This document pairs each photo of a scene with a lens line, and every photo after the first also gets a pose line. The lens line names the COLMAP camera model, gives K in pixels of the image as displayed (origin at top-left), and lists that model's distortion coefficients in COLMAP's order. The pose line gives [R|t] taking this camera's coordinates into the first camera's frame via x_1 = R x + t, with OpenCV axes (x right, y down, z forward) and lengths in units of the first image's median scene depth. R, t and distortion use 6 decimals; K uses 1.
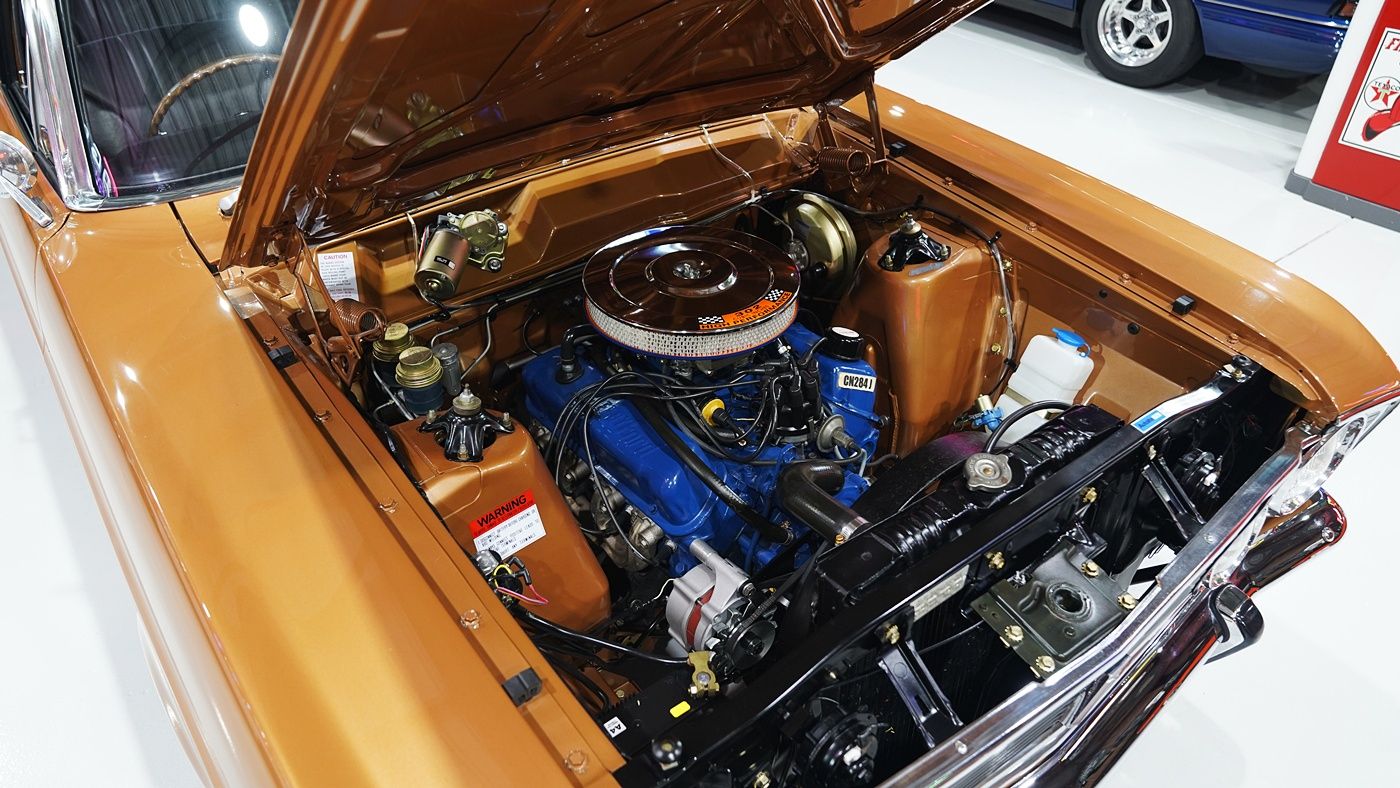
lens RADIAL K [[984.3, 0, 700.0], [0, 984.3, 394.0], [0, 0, 1]] dist [-0.118945, 0.100644]
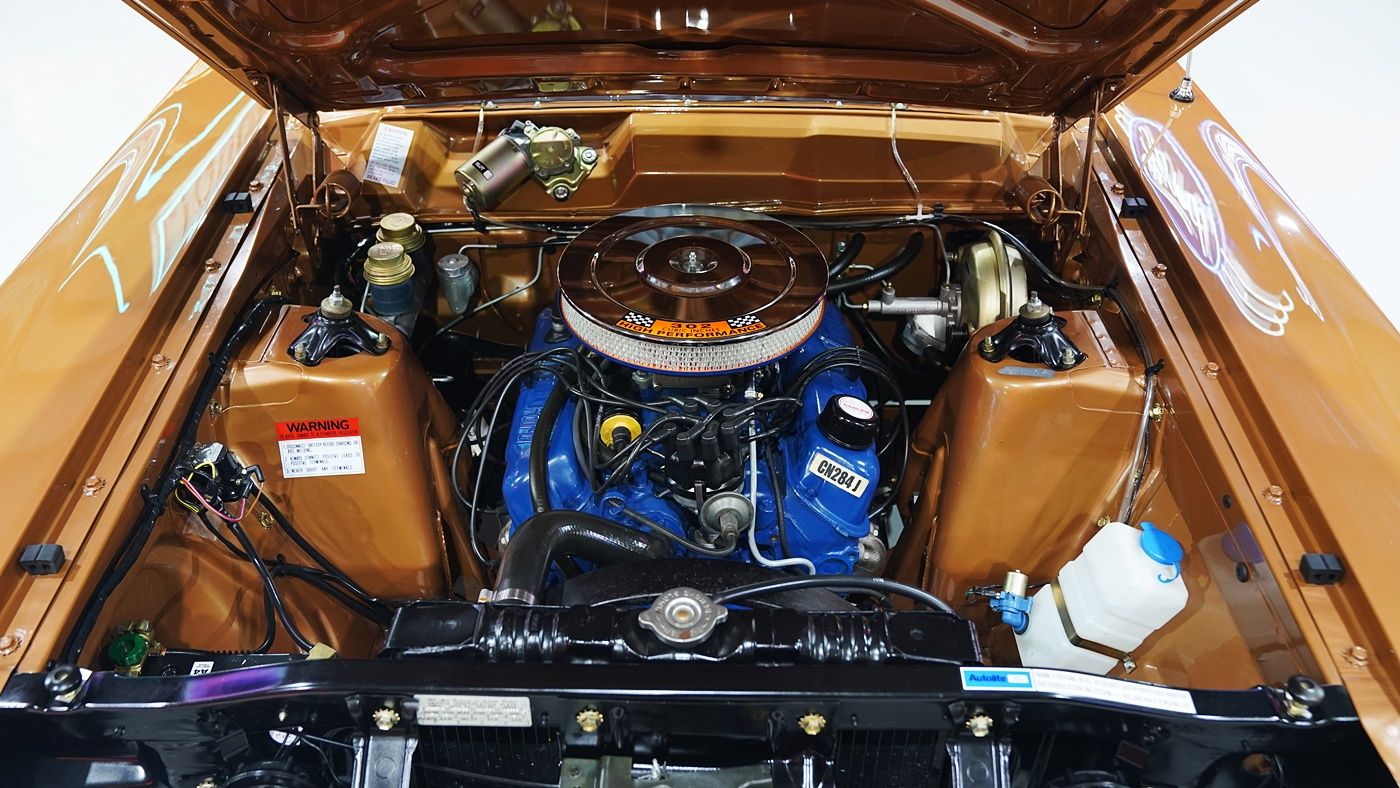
lens RADIAL K [[1172.4, 0, 700.0], [0, 1172.4, 394.0], [0, 0, 1]] dist [-0.038256, 0.002052]
pose [[0.788487, 0.362481, -0.496886, 0.453704], [-0.361500, 0.926731, 0.102405, -0.111604], [0.497600, 0.098880, 0.861753, 0.164759]]
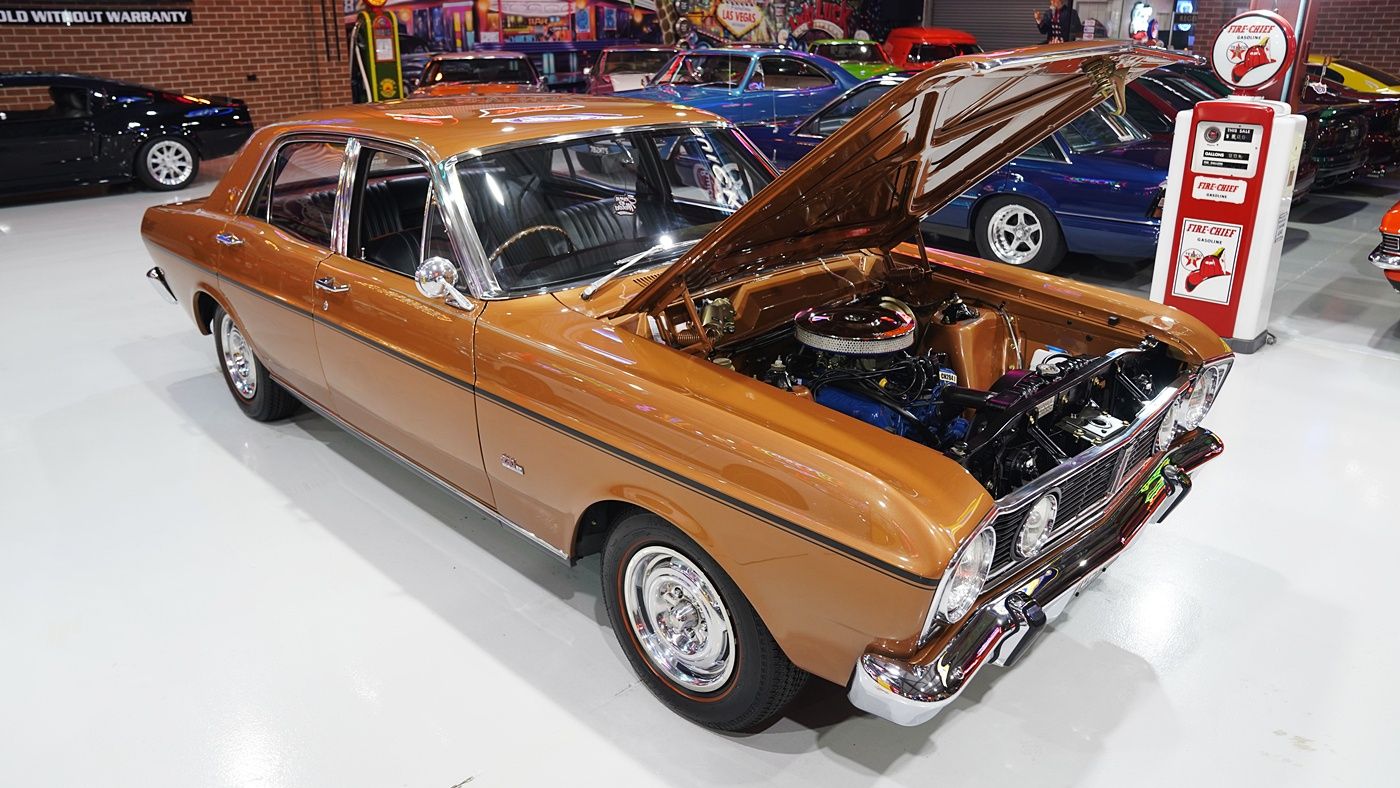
lens RADIAL K [[984.3, 0, 700.0], [0, 984.3, 394.0], [0, 0, 1]] dist [-0.118945, 0.100644]
pose [[0.990914, -0.059628, 0.120558, -0.453513], [0.089163, 0.962314, -0.256909, 0.393538], [-0.100696, 0.265324, 0.958887, -0.581888]]
